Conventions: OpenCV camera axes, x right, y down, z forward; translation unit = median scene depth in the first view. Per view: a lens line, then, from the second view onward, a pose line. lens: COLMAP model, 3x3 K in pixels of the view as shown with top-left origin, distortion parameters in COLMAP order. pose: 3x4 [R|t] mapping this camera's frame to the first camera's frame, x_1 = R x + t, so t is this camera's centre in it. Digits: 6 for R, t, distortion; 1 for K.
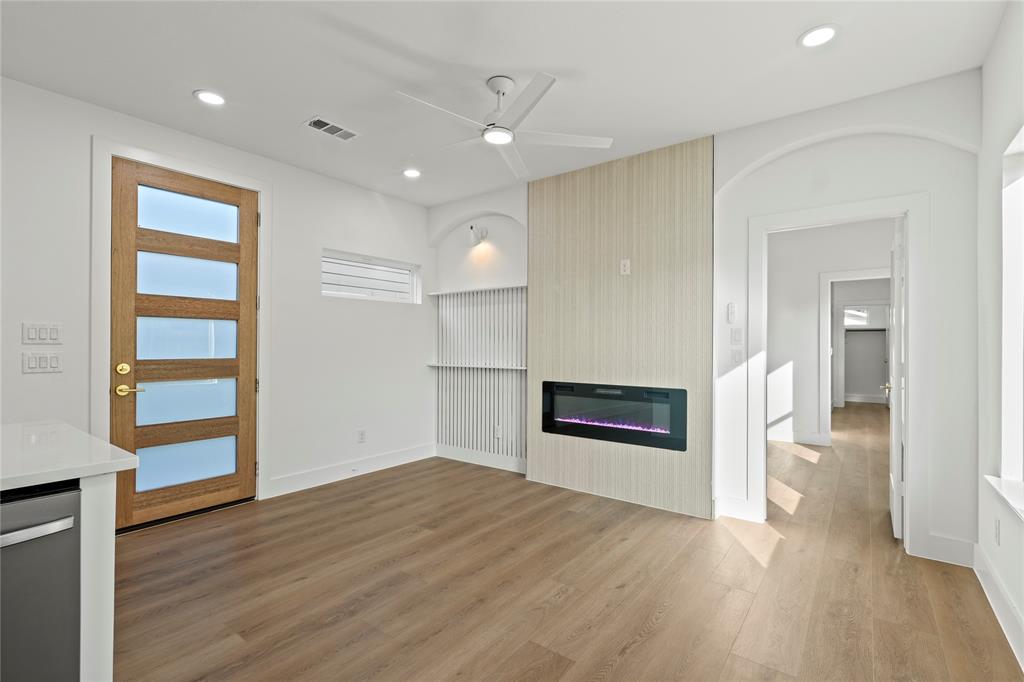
lens RADIAL K [[473.2, 0, 508.1], [0, 473.2, 346.3], [0, 0, 1]] dist [0.000472, -0.000036]
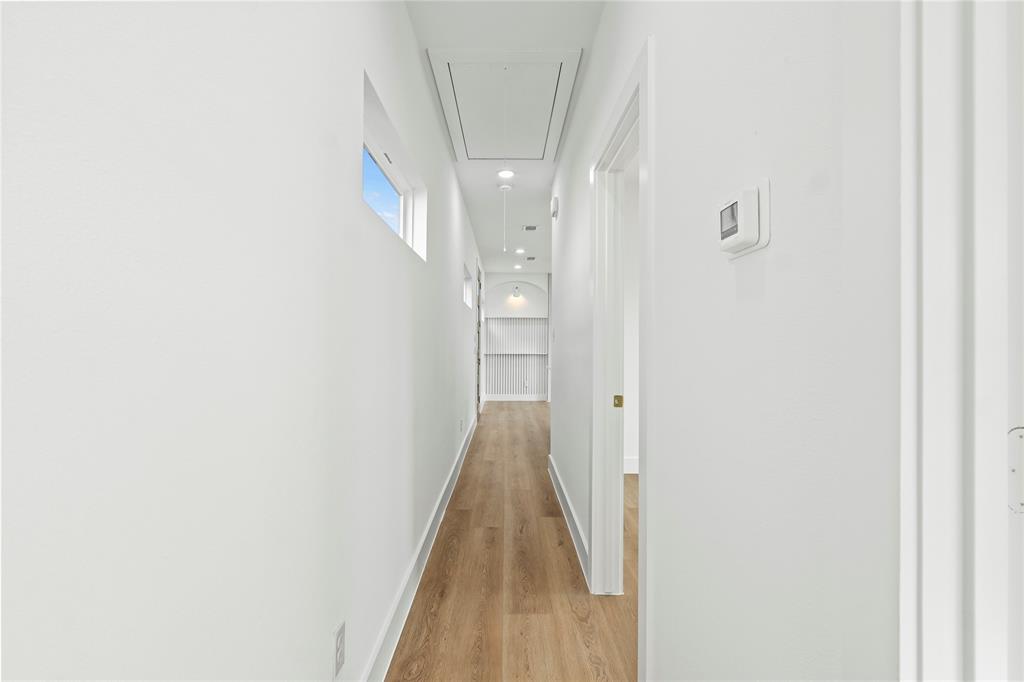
lens RADIAL K [[473.2, 0, 508.1], [0, 473.2, 346.3], [0, 0, 1]] dist [0.000472, -0.000036]
pose [[0.789977, -0.004222, 0.613122, -1.581921], [0.001451, 0.999986, 0.005016, -0.001261], [-0.613135, -0.003073, 0.789972, -0.737620]]
